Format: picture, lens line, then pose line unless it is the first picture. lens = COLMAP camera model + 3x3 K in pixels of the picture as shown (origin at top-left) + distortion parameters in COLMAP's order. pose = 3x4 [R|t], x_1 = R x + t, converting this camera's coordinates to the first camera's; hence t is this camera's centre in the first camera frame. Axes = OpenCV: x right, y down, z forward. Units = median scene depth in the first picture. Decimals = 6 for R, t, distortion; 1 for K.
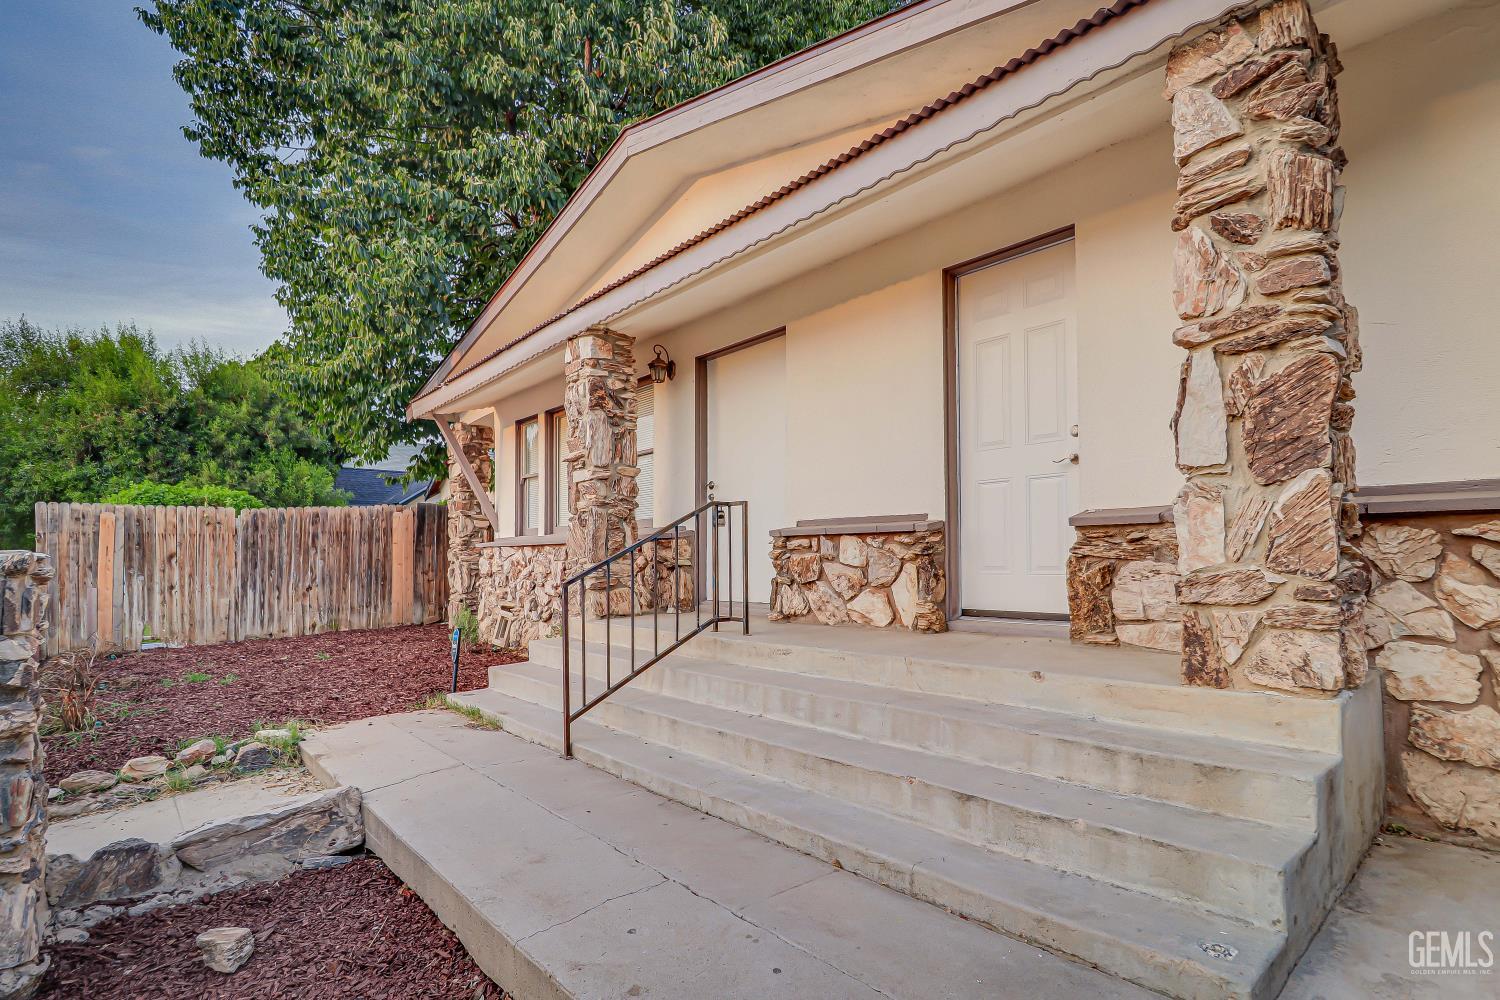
lens RADIAL K [[716.9, 0, 741.1], [0, 716.9, 540.9], [0, 0, 1]] dist [0.000751, -0.010018]
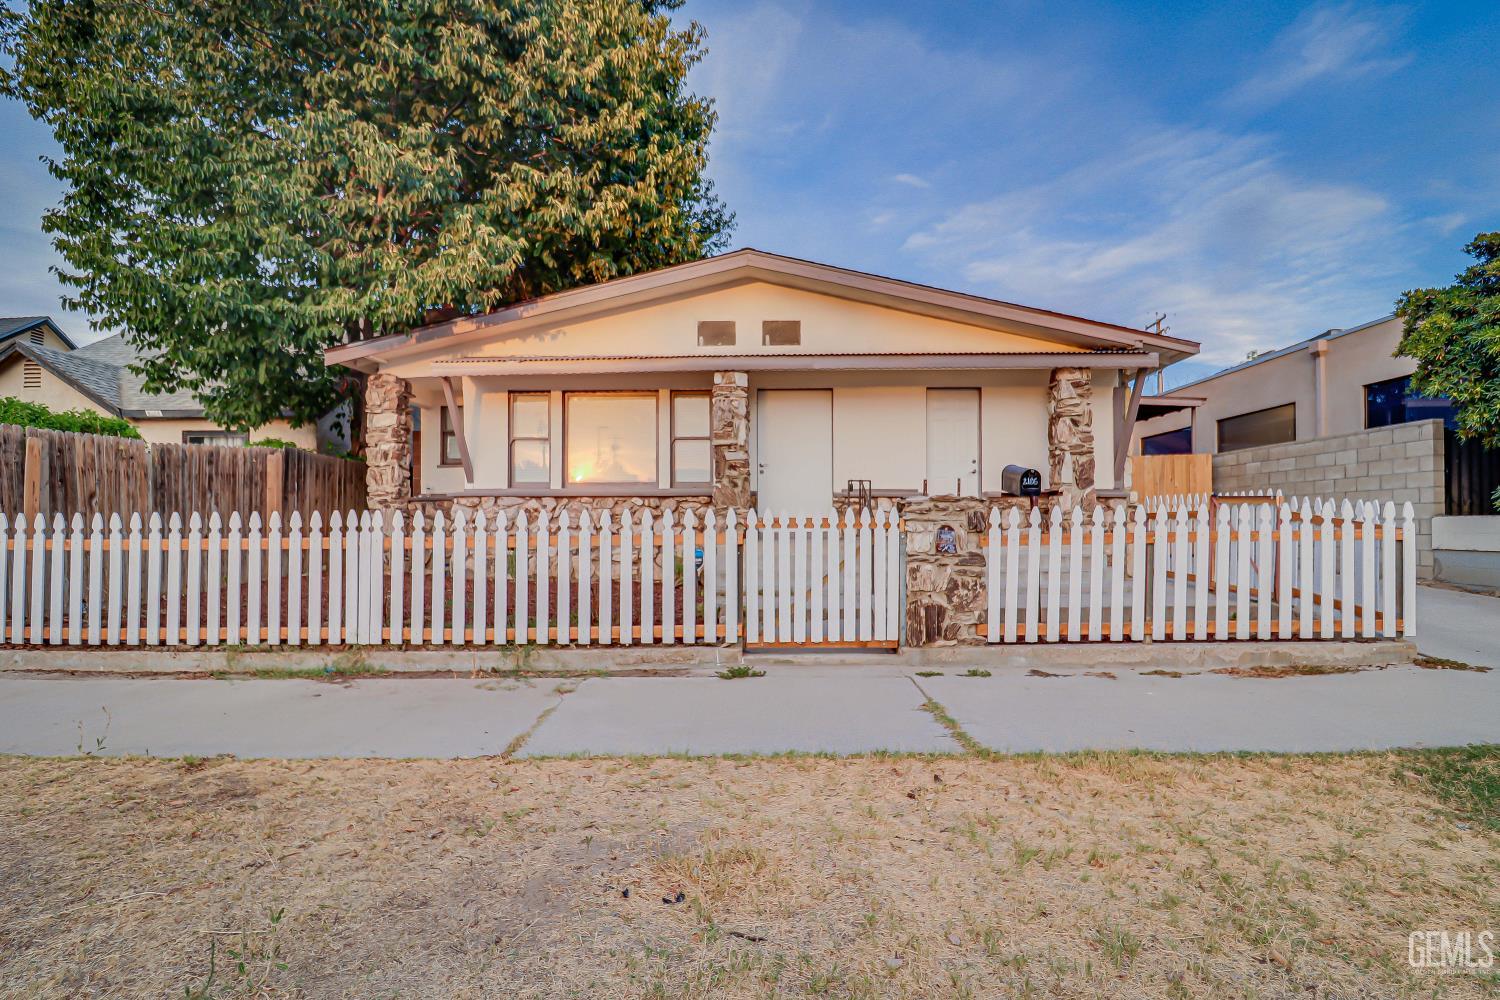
lens RADIAL K [[729.5, 0, 729.7], [0, 729.5, 497.5], [0, 0, 1]] dist [-0.000896, -0.011933]
pose [[0.680732, 0.027131, 0.732030, -1.333864], [-0.021515, 0.999623, -0.017042, 0.031117], [-0.732216, -0.004149, 0.681060, -0.124974]]
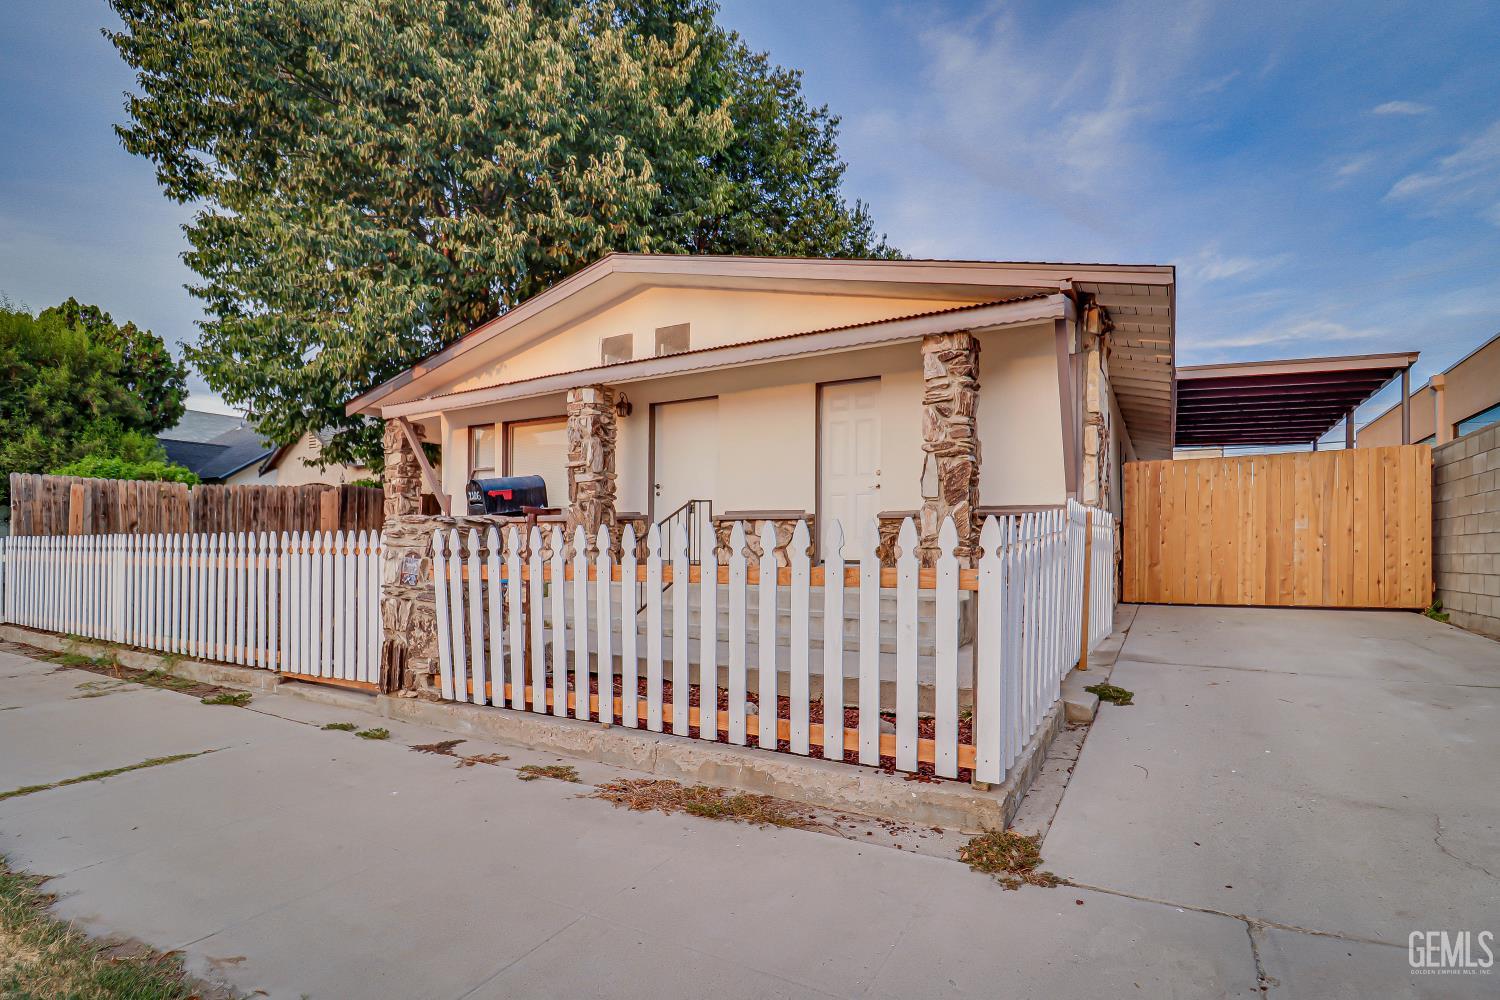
lens RADIAL K [[716.9, 0, 741.1], [0, 716.9, 540.9], [0, 0, 1]] dist [0.000751, -0.010018]
pose [[0.952275, 0.015538, 0.304844, -0.335503], [-0.021317, 0.999650, 0.015639, 0.012818], [-0.304495, -0.021391, 0.952274, -0.533320]]
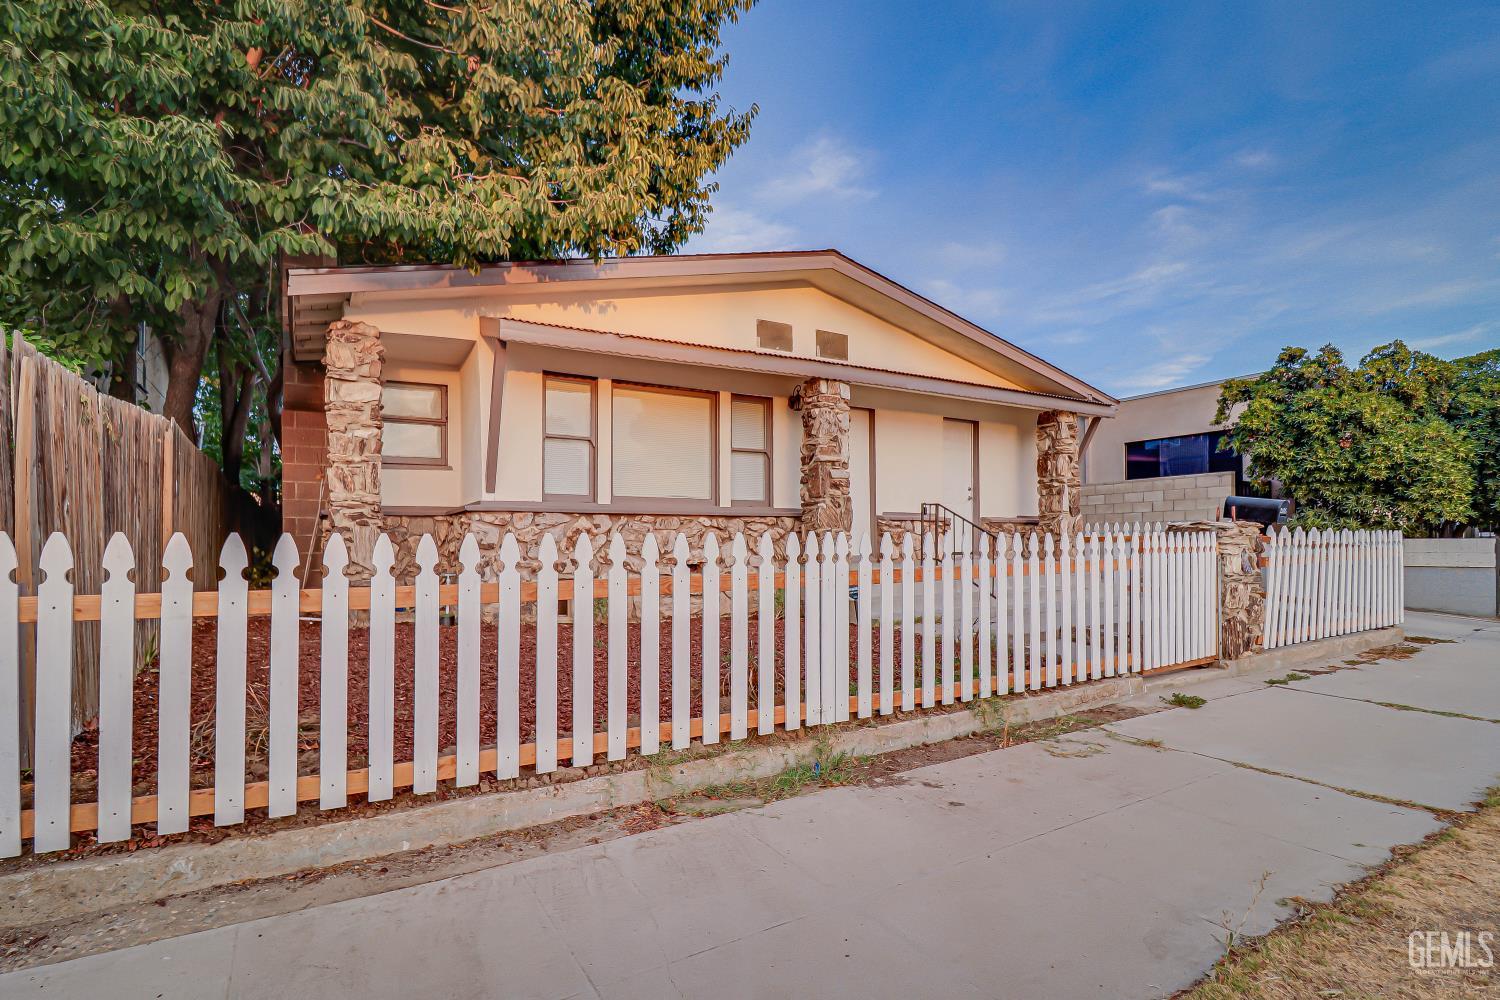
lens RADIAL K [[743.7, 0, 730.9], [0, 743.7, 511.5], [0, 0, 1]] dist [0.000462, -0.000367]
pose [[0.185312, 0.045738, 0.981615, -1.649744], [-0.024614, 0.998819, -0.041893, 0.055280], [-0.982371, -0.016398, 0.186219, 0.852033]]
